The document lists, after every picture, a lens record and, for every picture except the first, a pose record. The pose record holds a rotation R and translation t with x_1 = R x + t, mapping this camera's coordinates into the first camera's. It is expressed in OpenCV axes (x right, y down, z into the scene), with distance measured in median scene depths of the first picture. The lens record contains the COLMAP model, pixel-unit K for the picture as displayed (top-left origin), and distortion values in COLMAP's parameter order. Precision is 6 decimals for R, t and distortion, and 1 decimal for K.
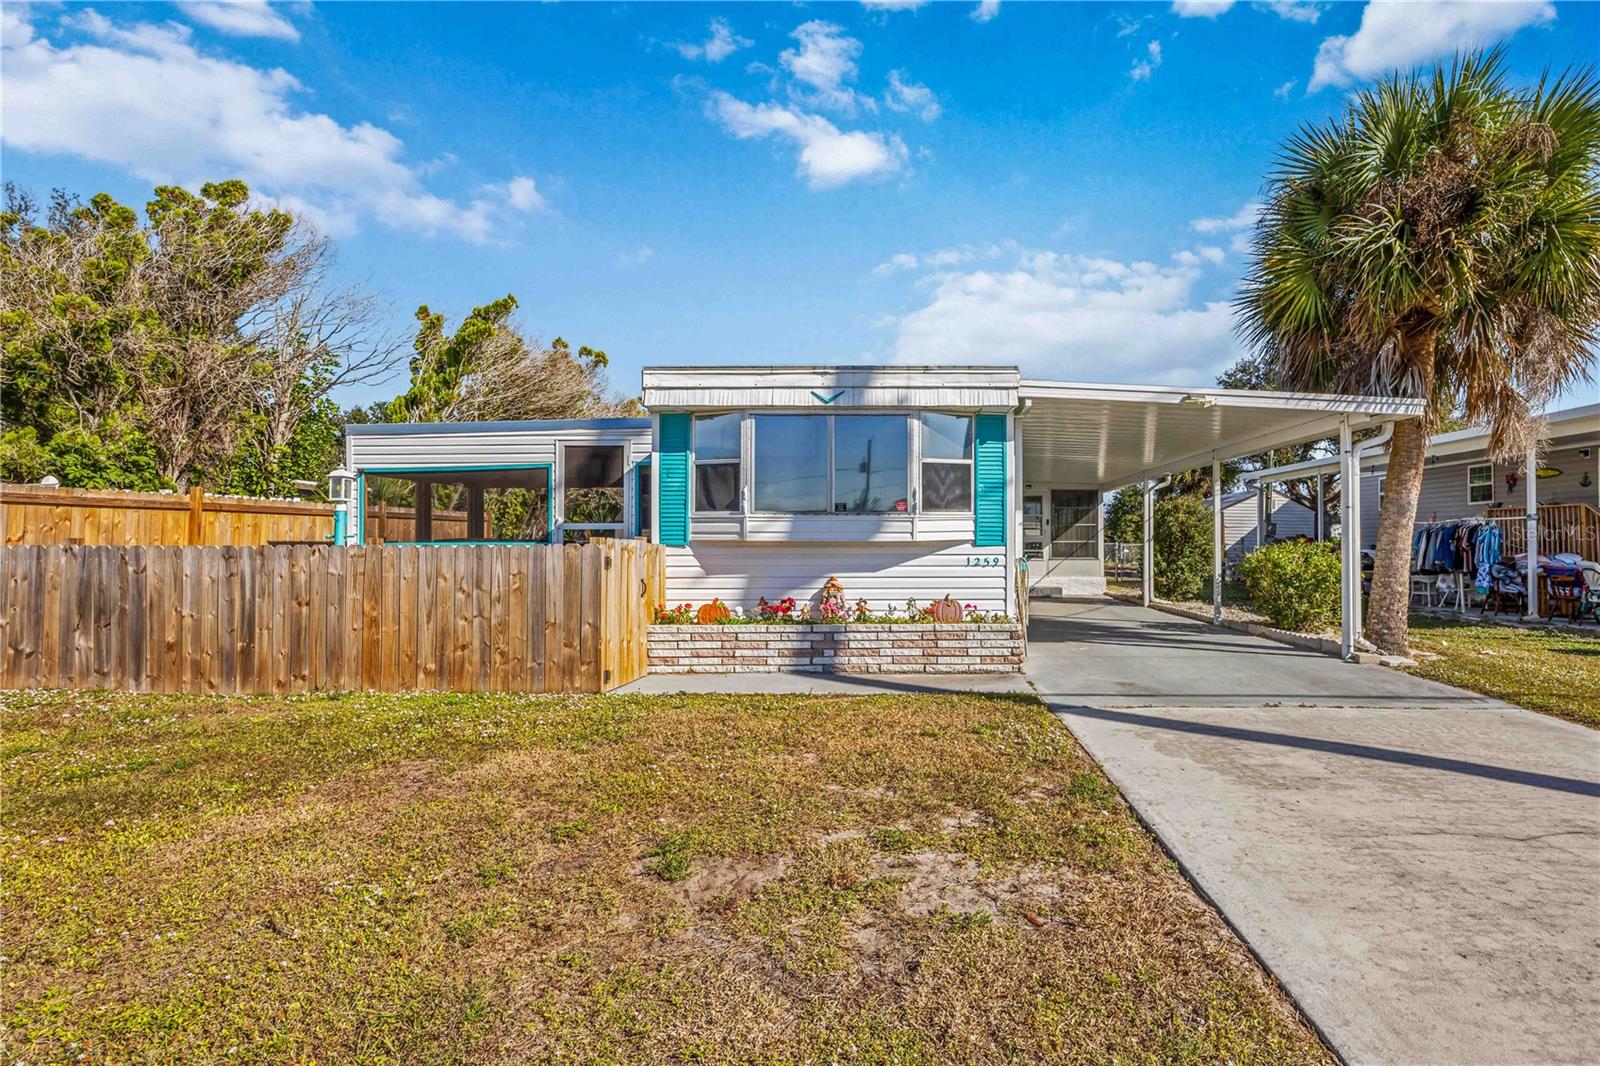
lens RADIAL K [[760.4, 0, 869.7], [0, 760.4, 529.7], [0, 0, 1]] dist [-0.008585, -0.000059]
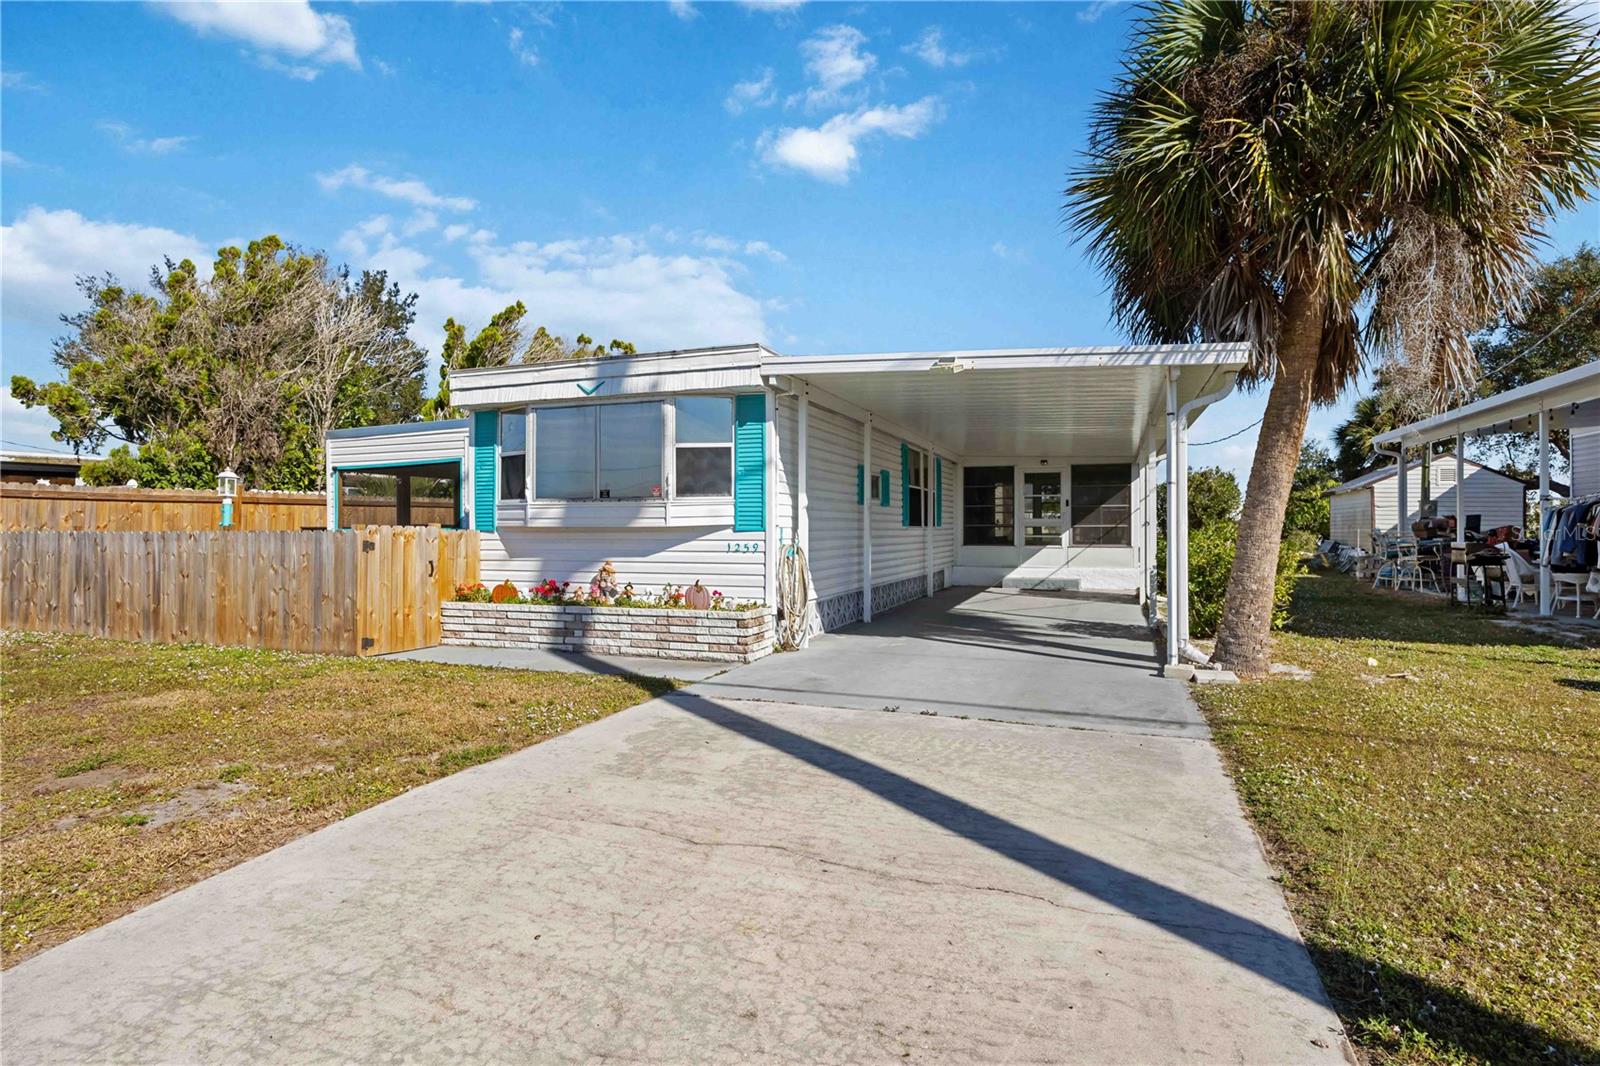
lens RADIAL K [[824.9, 0, 756.5], [0, 824.9, 521.3], [0, 0, 1]] dist [-0.001231, -0.000357]
pose [[0.932133, -0.004389, -0.362090, 0.564163], [0.008157, 0.999927, 0.008879, -0.000588], [0.362024, -0.011230, 0.932101, 0.029097]]
